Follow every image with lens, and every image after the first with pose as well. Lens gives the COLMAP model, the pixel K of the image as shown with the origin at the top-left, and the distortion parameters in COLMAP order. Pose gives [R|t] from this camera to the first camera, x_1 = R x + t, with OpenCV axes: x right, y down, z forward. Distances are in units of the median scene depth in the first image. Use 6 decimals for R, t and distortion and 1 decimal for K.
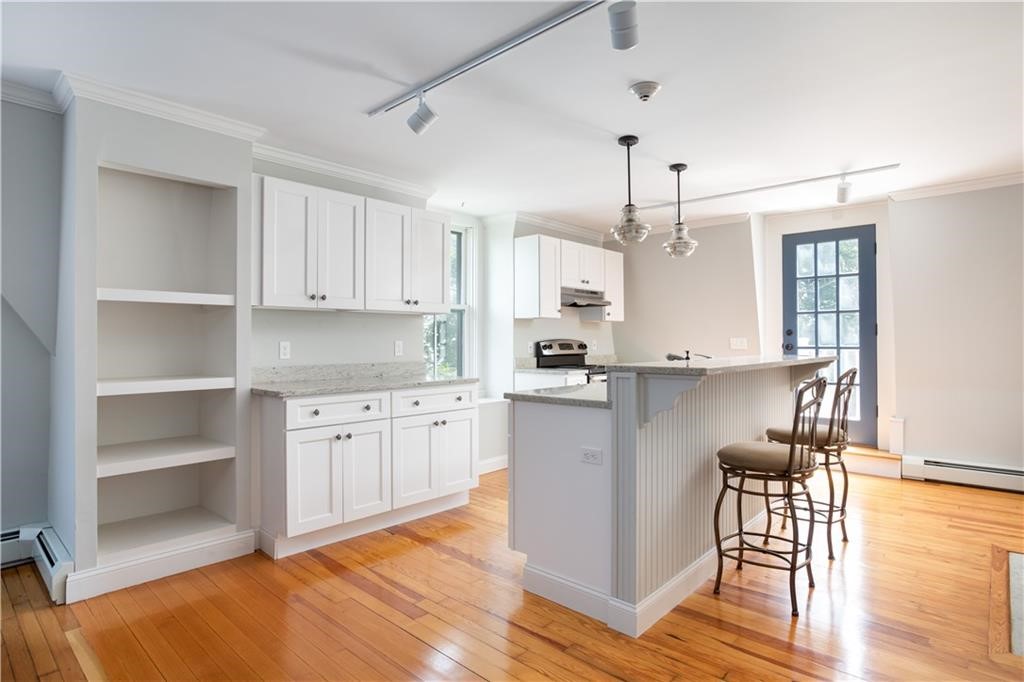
lens RADIAL K [[553.7, 0, 512.0], [0, 553.7, 341.0], [0, 0, 1]] dist [-0.035140, 0.001665]
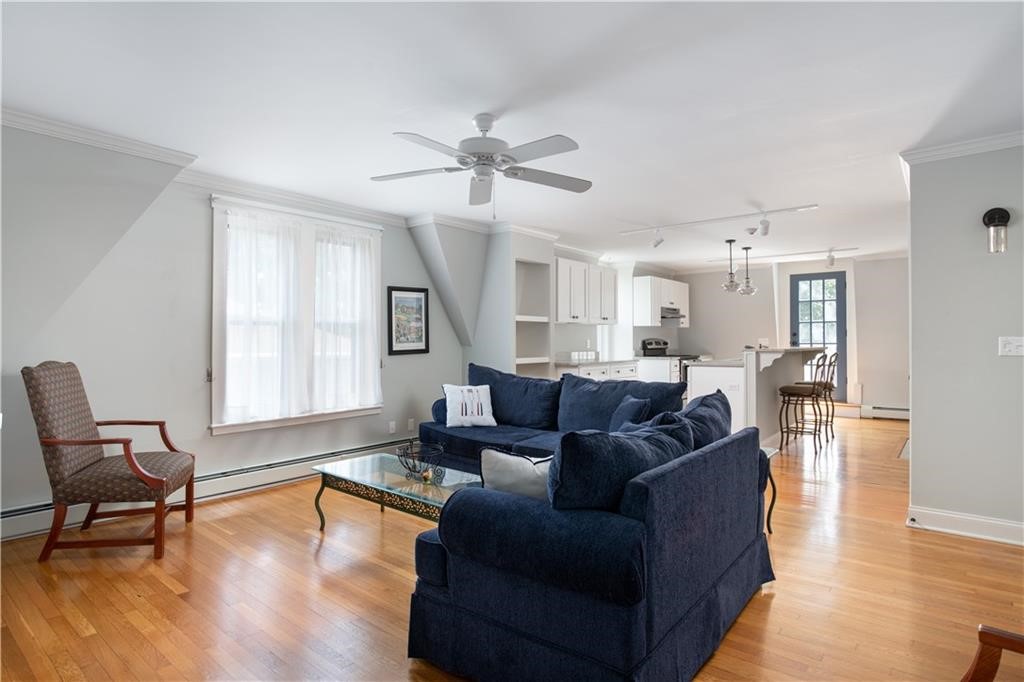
lens RADIAL K [[574.5, 0, 512.0], [0, 574.5, 341.0], [0, 0, 1]] dist [-0.033812, -0.000235]
pose [[0.998054, -0.001485, 0.062332, -0.470990], [0.001512, 0.999999, -0.000386, 0.003882], [-0.062332, 0.000479, 0.998055, -0.686667]]
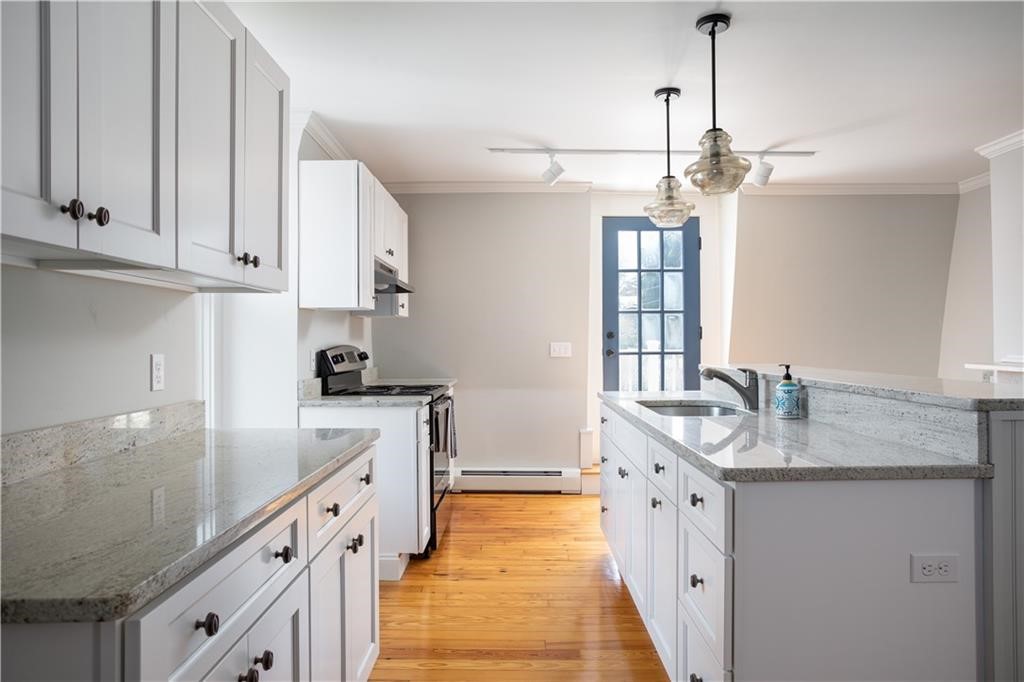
lens RADIAL K [[648.0, 0, 525.9], [0, 648.0, 342.6], [0, 0, 1]] dist [-0.033198, 0.004156]
pose [[0.724770, -0.004827, 0.688974, -0.277767], [0.004099, 0.999988, 0.002695, -0.007813], [-0.688979, 0.000871, 0.724781, 0.399674]]
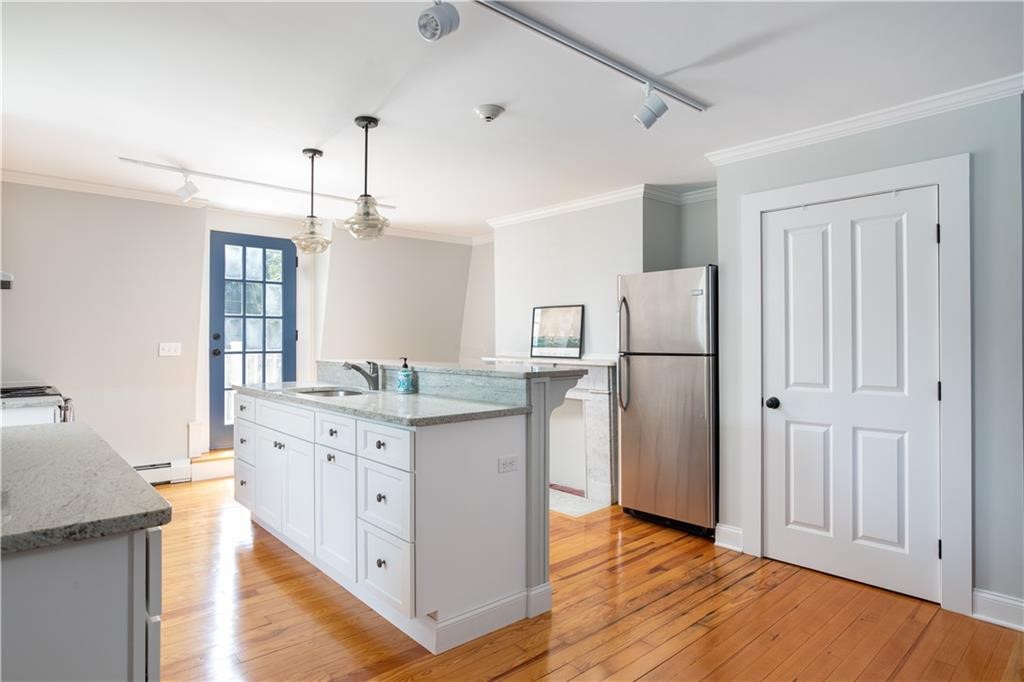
lens RADIAL K [[574.5, 0, 512.0], [0, 574.5, 341.0], [0, 0, 1]] dist [-0.033812, -0.000235]
pose [[0.093104, 0.001891, 0.995655, -0.434158], [-0.000684, 0.999998, -0.001835, -0.006911], [-0.995656, -0.000510, 0.093105, 0.434850]]
